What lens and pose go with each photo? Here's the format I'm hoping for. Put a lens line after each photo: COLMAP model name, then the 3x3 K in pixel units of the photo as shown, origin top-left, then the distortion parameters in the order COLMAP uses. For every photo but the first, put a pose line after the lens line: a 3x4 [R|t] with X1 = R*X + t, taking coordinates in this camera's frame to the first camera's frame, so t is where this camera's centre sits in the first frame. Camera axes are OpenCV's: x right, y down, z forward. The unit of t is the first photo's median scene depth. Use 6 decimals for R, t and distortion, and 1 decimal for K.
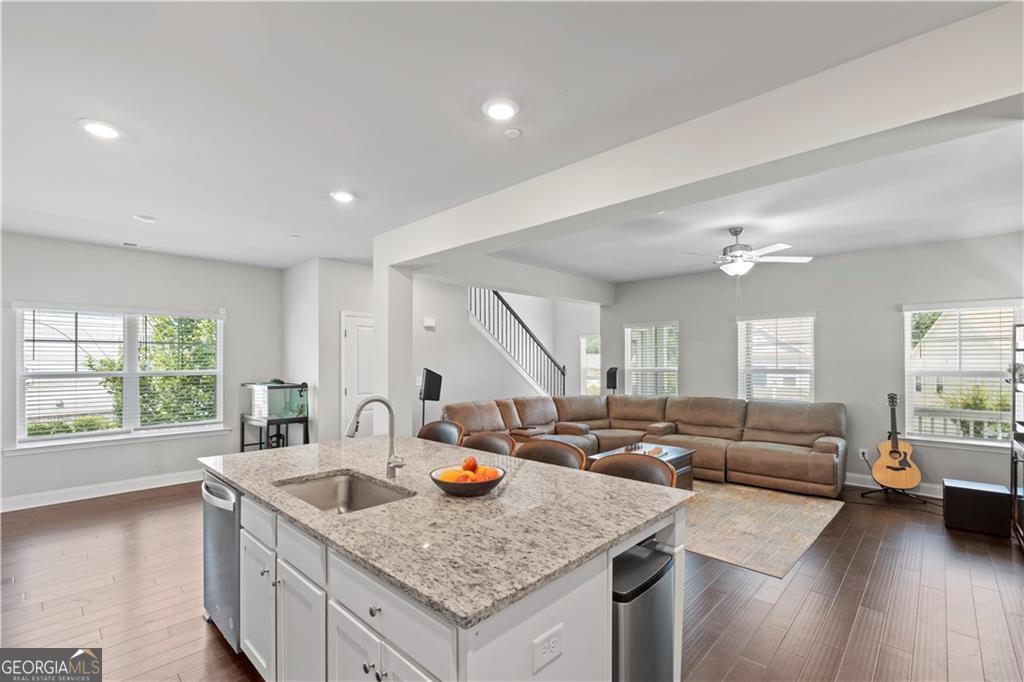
lens RADIAL K [[450.3, 0, 515.2], [0, 450.3, 363.0], [0, 0, 1]] dist [-0.004962, -0.000209]
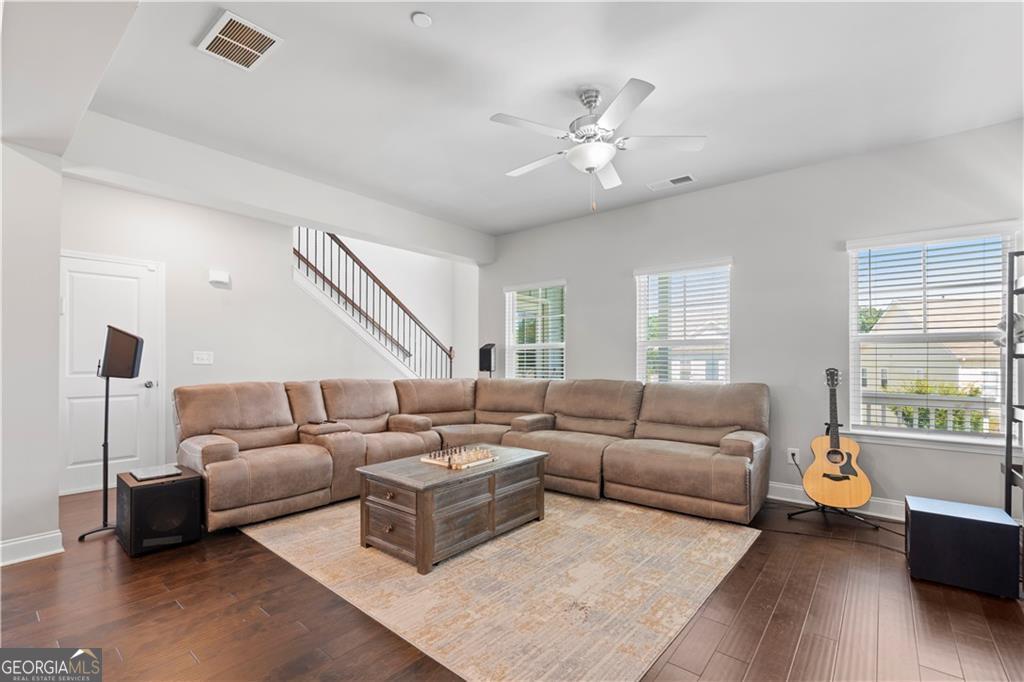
lens RADIAL K [[450.3, 0, 513.3], [0, 450.3, 361.0], [0, 0, 1]] dist [-0.004962, -0.000209]
pose [[0.997569, 0.002064, 0.069649, 0.290106], [-0.002075, 0.999998, 0.000083, 0.055666], [-0.069649, -0.000228, 0.997572, 0.329469]]
